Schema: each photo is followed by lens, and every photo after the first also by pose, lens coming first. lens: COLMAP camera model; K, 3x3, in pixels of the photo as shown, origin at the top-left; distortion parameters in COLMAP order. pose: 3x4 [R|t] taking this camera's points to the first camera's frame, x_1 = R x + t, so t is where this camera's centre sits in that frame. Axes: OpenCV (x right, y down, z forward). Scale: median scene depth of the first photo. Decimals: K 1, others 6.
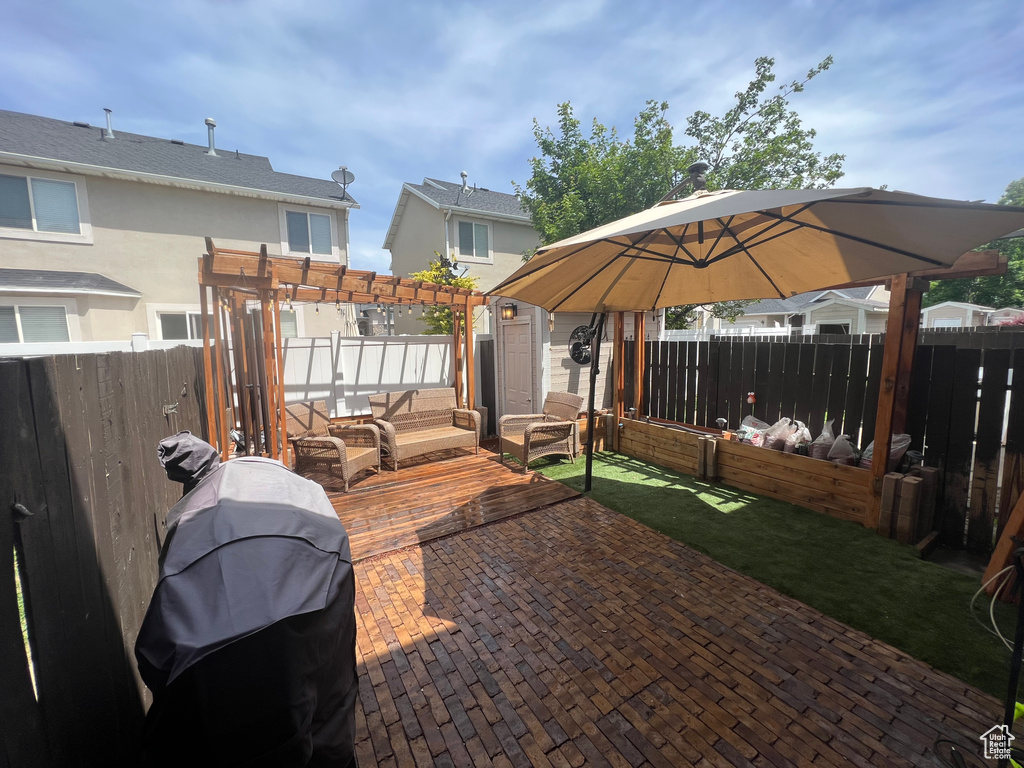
lens RADIAL K [[407.8, 0, 511.1], [0, 407.8, 384.7], [0, 0, 1]] dist [-0.001008, 0.000439]
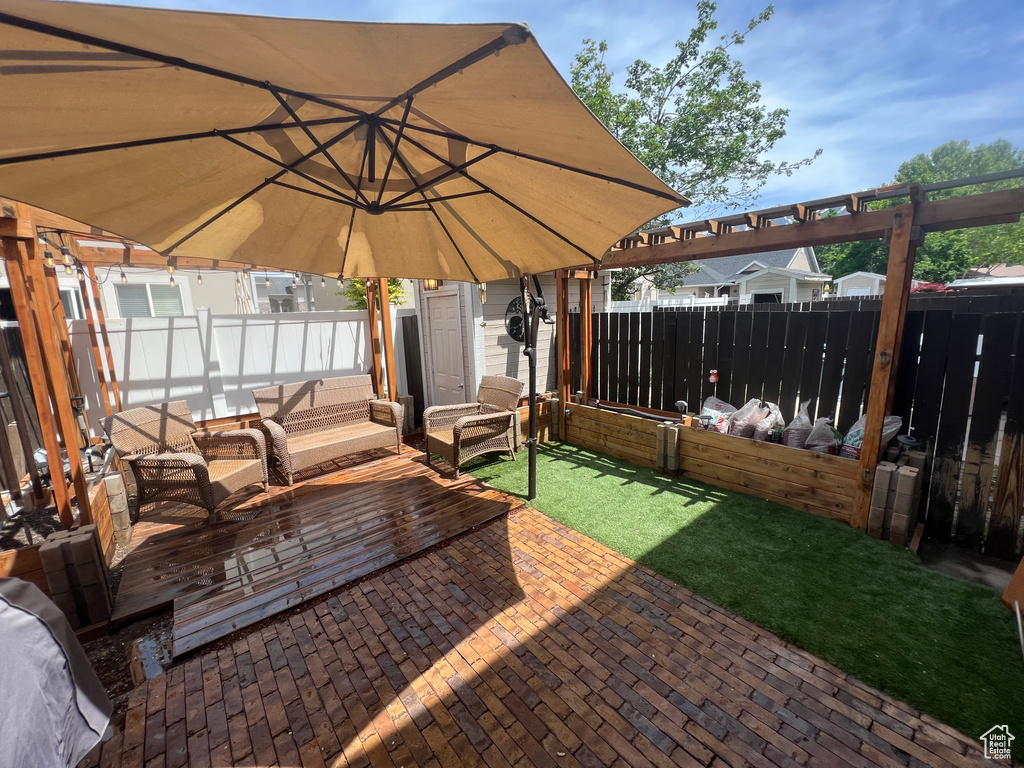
lens RADIAL K [[407.8, 0, 510.3], [0, 407.8, 383.3], [0, 0, 1]] dist [-0.001008, 0.000439]
pose [[0.990039, -0.042079, 0.134358, 0.055126], [0.034544, 0.997723, 0.057931, -0.022915], [-0.136490, -0.052713, 0.989238, 0.257338]]
